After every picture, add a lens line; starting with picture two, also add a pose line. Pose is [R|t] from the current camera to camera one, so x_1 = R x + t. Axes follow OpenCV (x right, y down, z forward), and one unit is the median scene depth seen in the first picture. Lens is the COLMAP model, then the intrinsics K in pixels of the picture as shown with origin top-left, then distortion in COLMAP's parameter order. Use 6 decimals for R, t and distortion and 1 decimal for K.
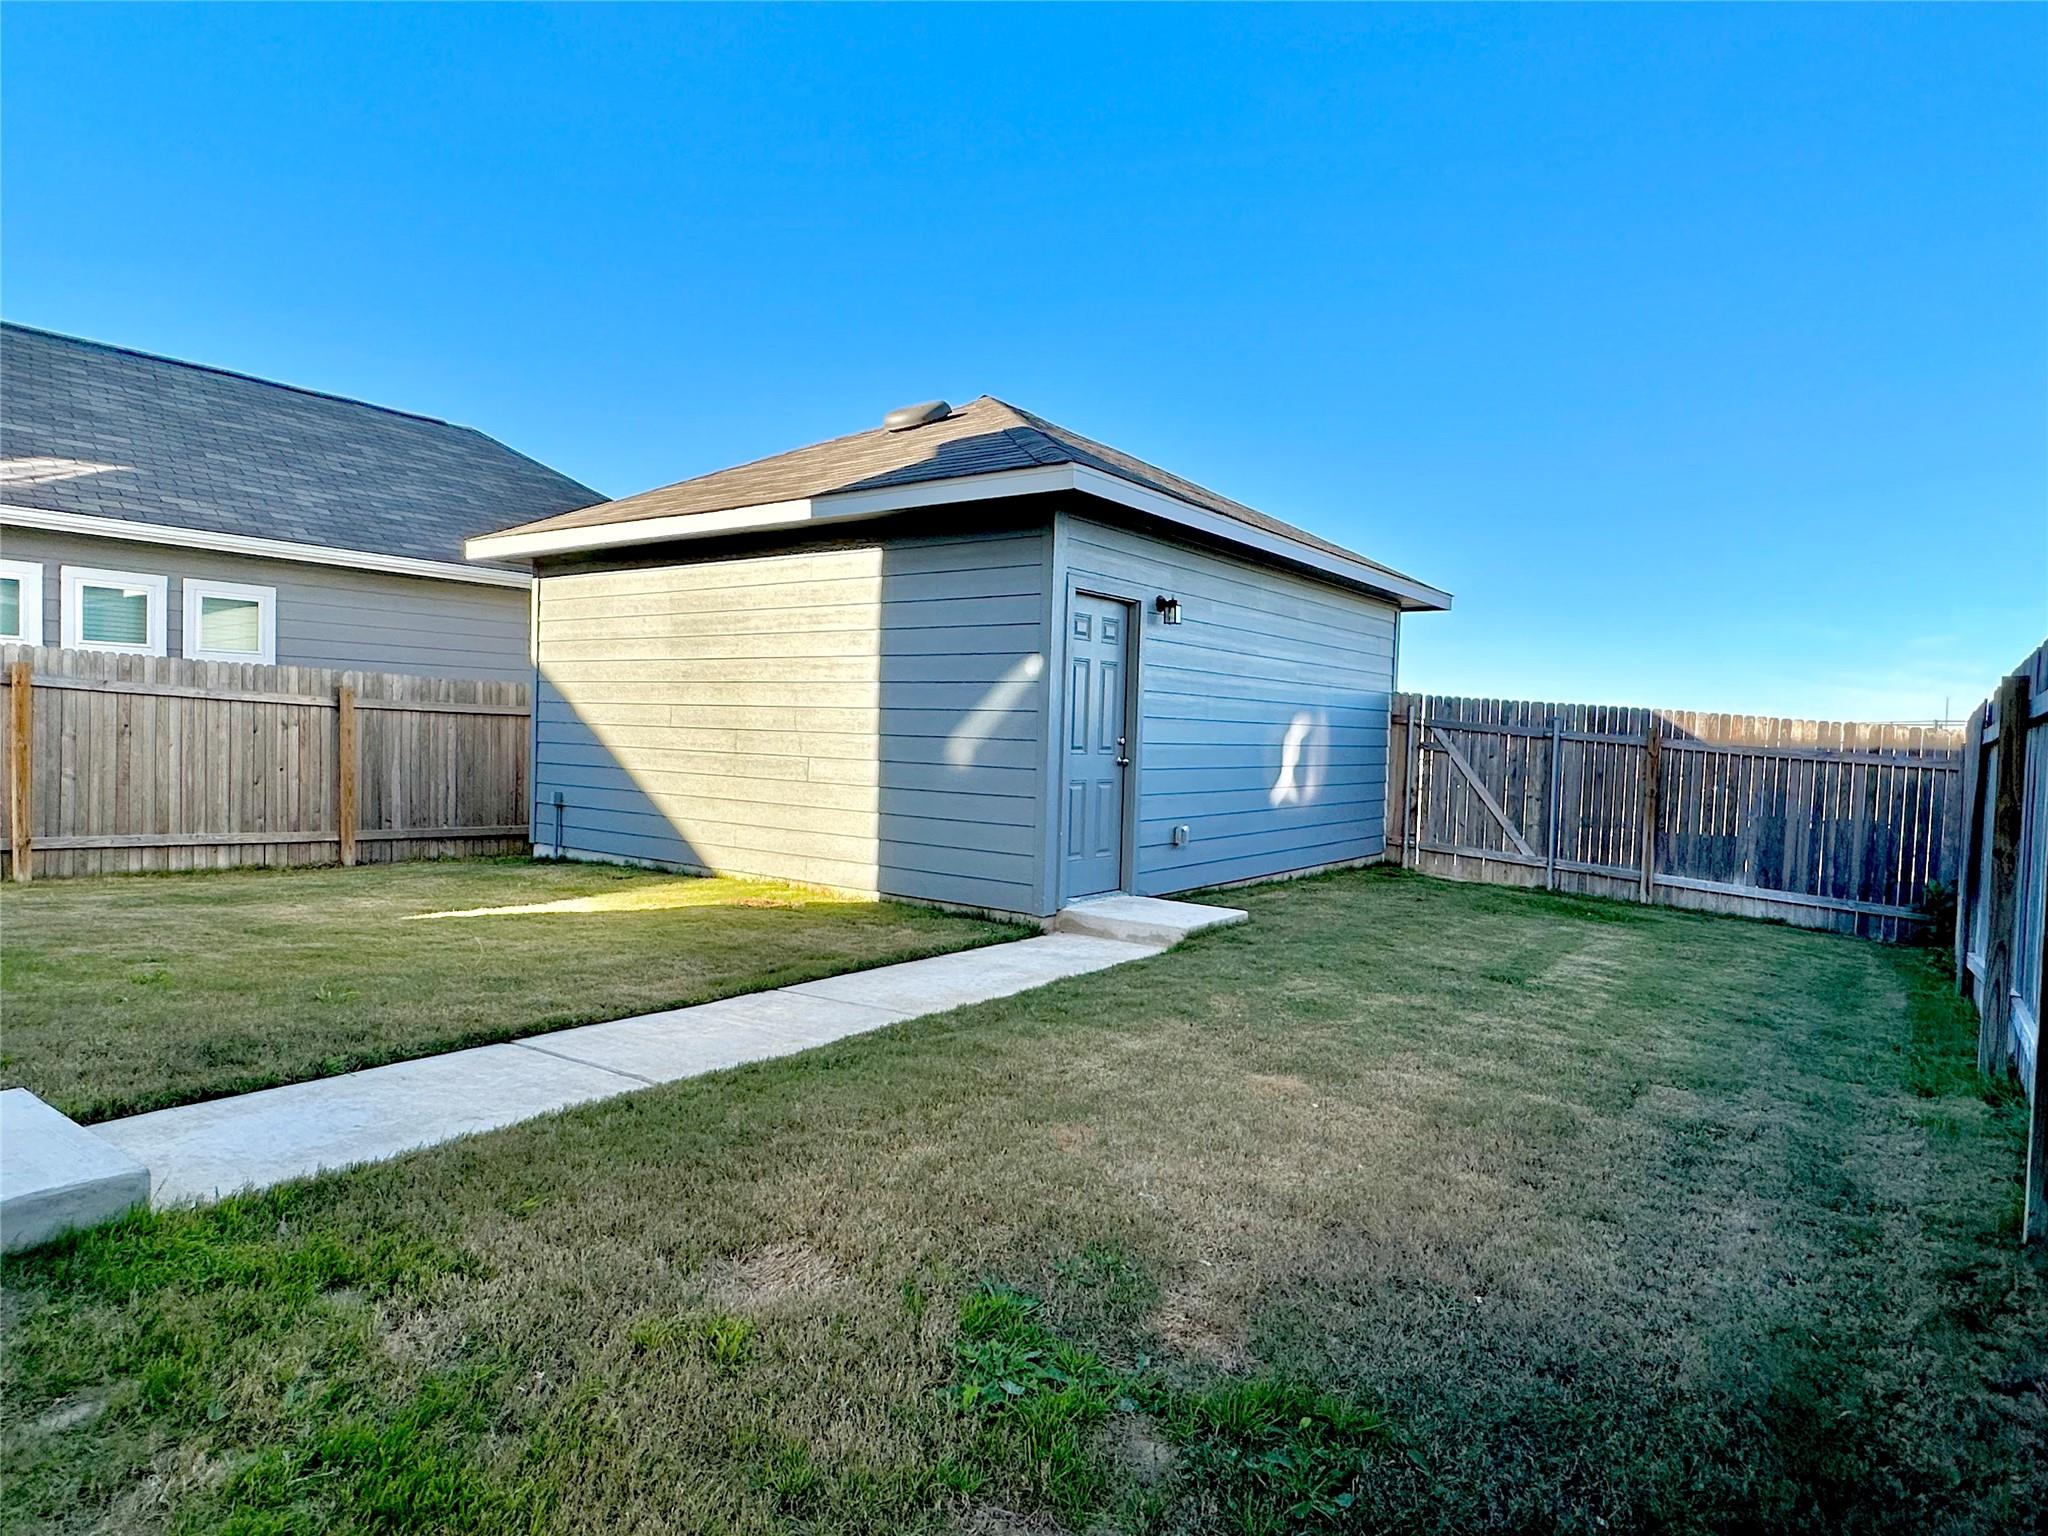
lens RADIAL K [[1191.5, 0, 1017.9], [0, 1191.5, 774.2], [0, 0, 1]] dist [0.001009, -0.001399]
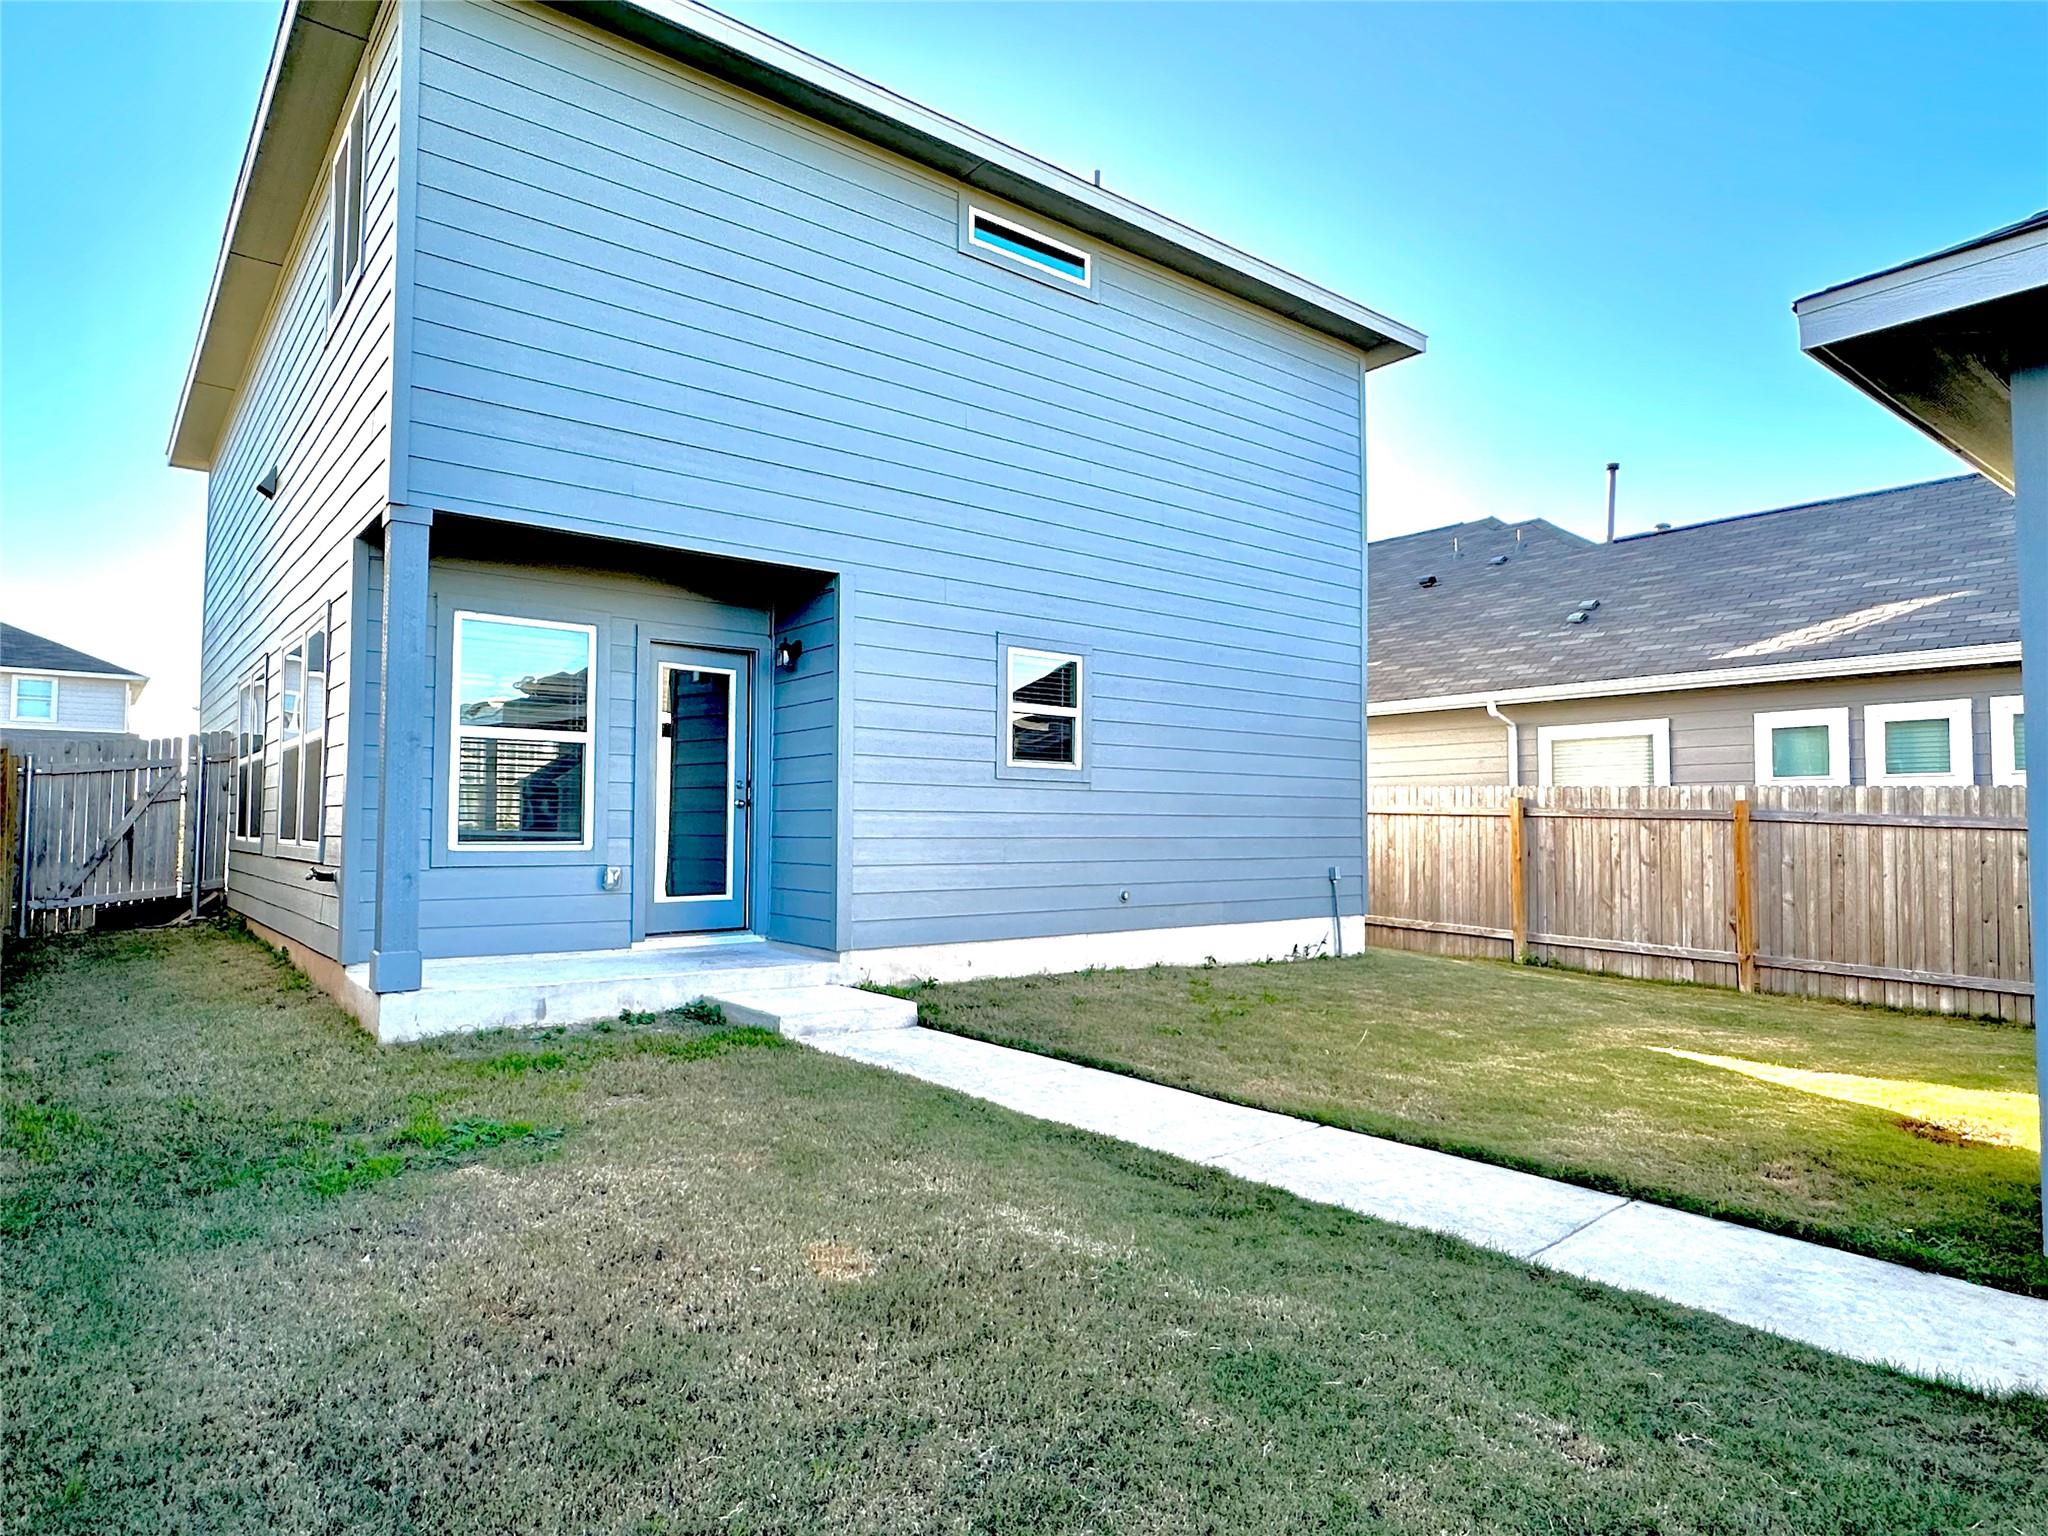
lens RADIAL K [[1191.5, 0, 1017.9], [0, 1191.5, 774.2], [0, 0, 1]] dist [0.001009, -0.001399]
pose [[-0.256305, -0.077567, -0.963479, 0.414350], [-0.047845, 0.996571, -0.067503, -0.006987], [0.965411, 0.028797, -0.259138, 0.557341]]
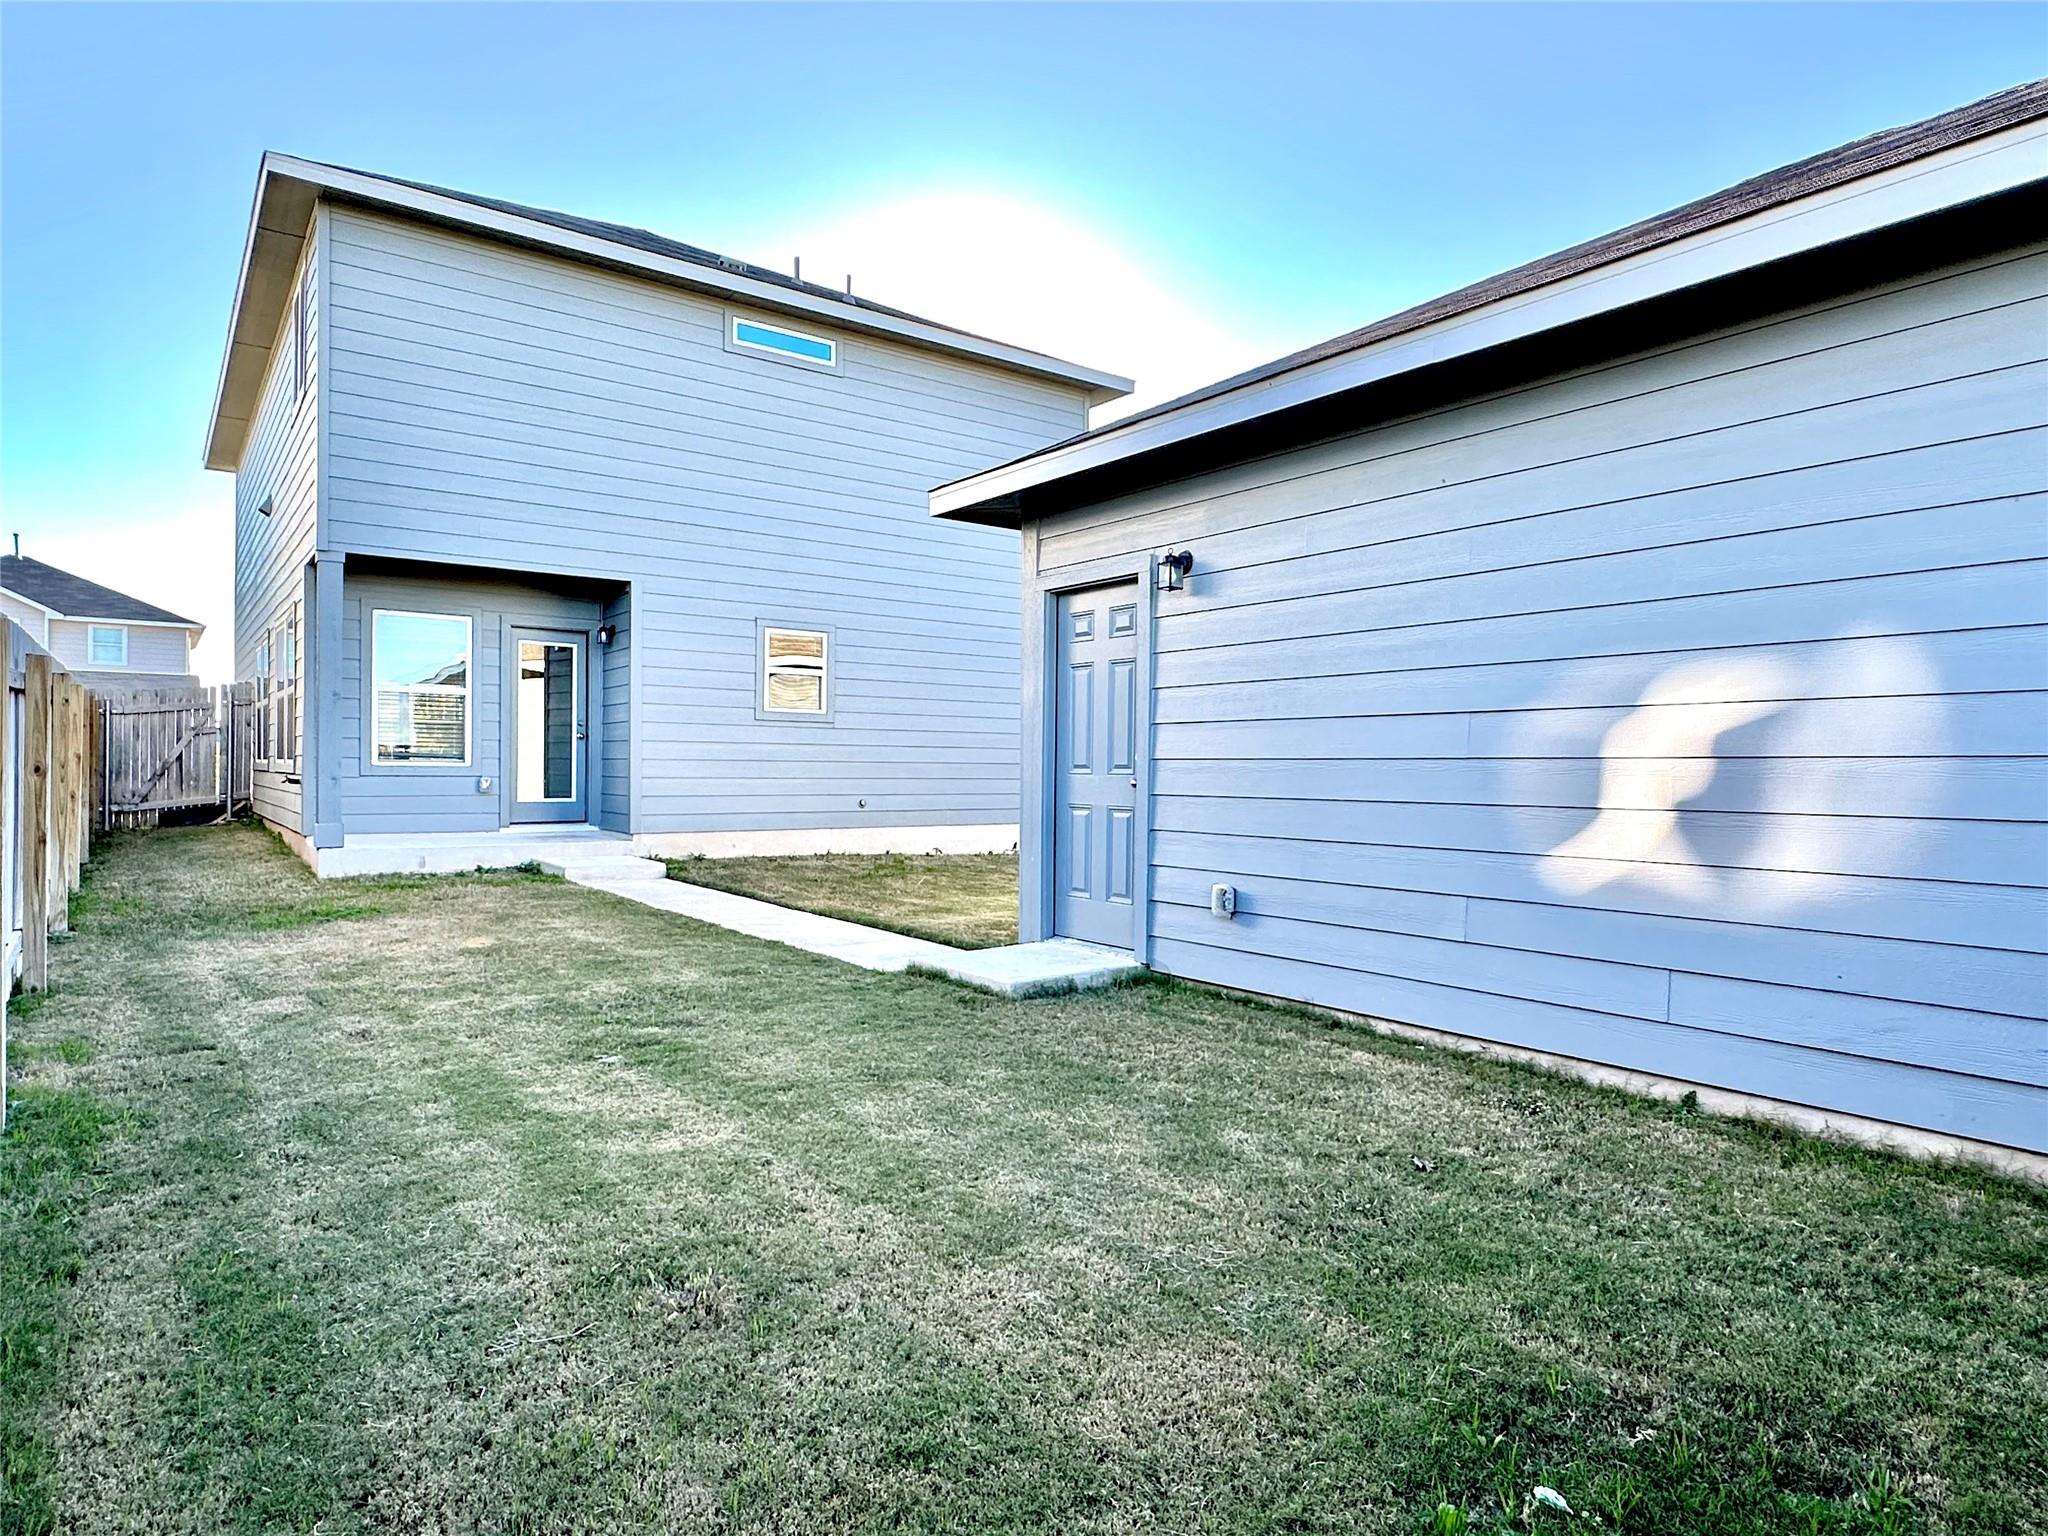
lens RADIAL K [[1191.5, 0, 1017.9], [0, 1191.5, 774.2], [0, 0, 1]] dist [0.001009, -0.001399]
pose [[-0.293884, -0.028657, -0.955411, 0.712774], [-0.053442, 0.998480, -0.013510, -0.001747], [0.954346, 0.047089, -0.294969, 0.972600]]
